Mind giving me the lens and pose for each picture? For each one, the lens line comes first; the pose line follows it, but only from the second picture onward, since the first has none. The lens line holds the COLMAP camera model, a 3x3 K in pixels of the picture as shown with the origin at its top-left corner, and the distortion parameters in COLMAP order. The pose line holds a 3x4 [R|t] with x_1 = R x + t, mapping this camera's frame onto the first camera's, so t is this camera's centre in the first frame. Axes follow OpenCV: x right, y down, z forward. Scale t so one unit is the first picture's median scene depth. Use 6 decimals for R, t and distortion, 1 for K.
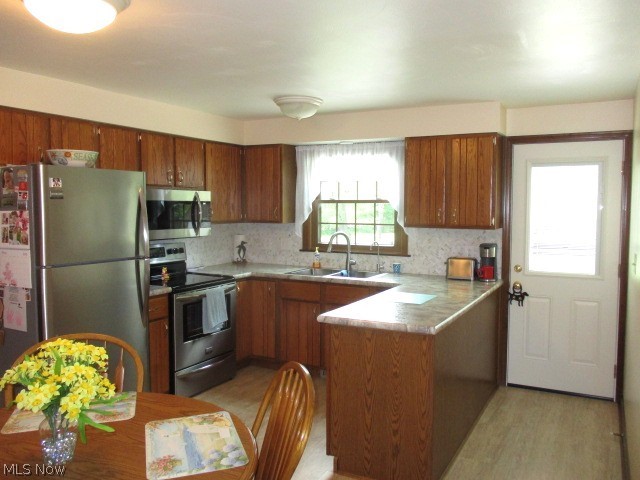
lens RADIAL K [[532.8, 0, 321.8], [0, 532.8, 236.9], [0, 0, 1]] dist [-0.009294, -0.006971]
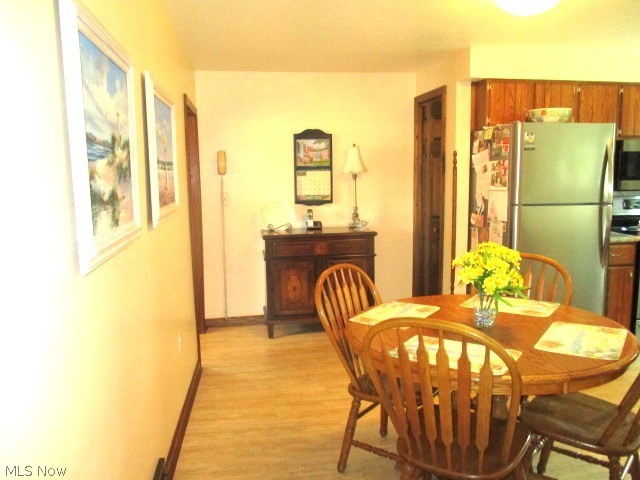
lens RADIAL K [[532.8, 0, 321.2], [0, 532.8, 240.5], [0, 0, 1]] dist [-0.009294, -0.006971]
pose [[0.601594, 0.098976, -0.792647, 0.206332], [-0.038394, 0.994730, 0.095069, 0.038003], [0.797879, -0.026760, 0.602223, -0.130584]]
